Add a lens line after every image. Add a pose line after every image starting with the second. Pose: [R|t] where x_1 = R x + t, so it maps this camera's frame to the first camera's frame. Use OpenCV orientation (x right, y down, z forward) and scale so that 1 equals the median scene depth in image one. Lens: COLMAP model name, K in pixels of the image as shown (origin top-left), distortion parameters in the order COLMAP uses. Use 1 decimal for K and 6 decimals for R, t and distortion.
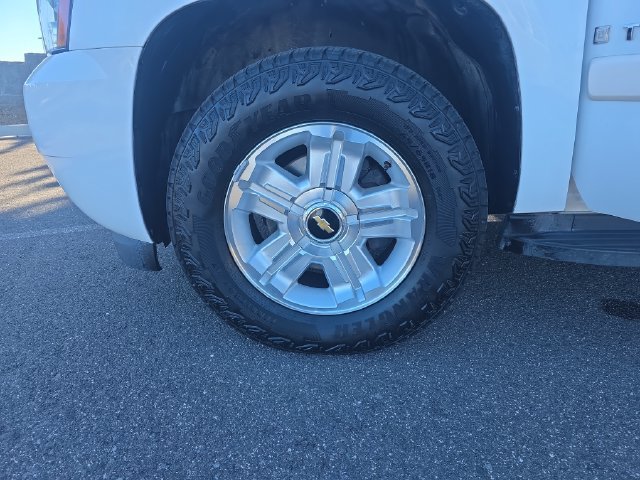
lens RADIAL K [[446.9, 0, 318.6], [0, 446.9, 243.3], [0, 0, 1]] dist [0.076866, -0.039280]
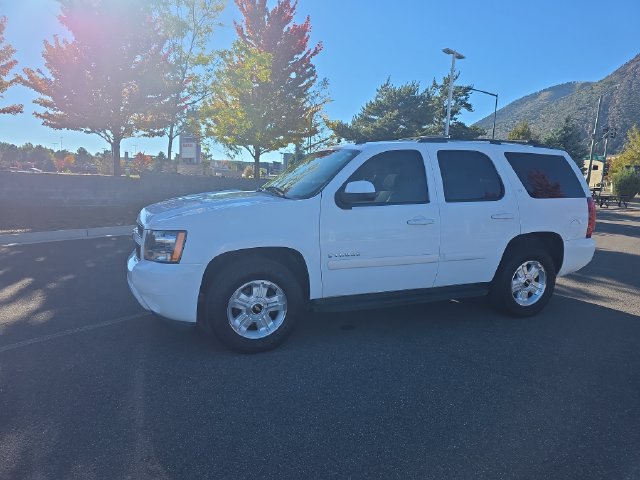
lens RADIAL K [[446.9, 0, 320.7], [0, 446.9, 238.7], [0, 0, 1]] dist [0.076866, -0.039280]
pose [[0.902316, -0.036890, 0.429494, -0.936490], [0.110562, 0.982809, -0.147860, -0.010438], [-0.416656, 0.180902, 0.890883, -2.146806]]
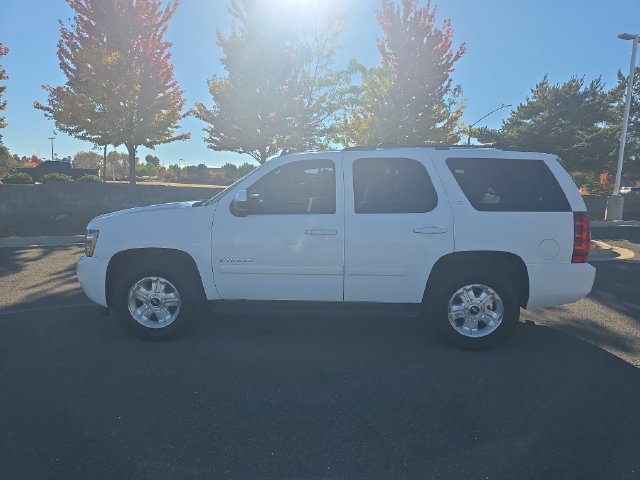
lens RADIAL K [[446.9, 0, 333.0], [0, 446.9, 241.1], [0, 0, 1]] dist [0.076866, -0.039280]
pose [[0.999770, 0.020017, 0.007735, 1.410484], [-0.018179, 0.981540, -0.190391, 0.144278], [-0.011403, 0.190206, 0.981678, -2.715483]]
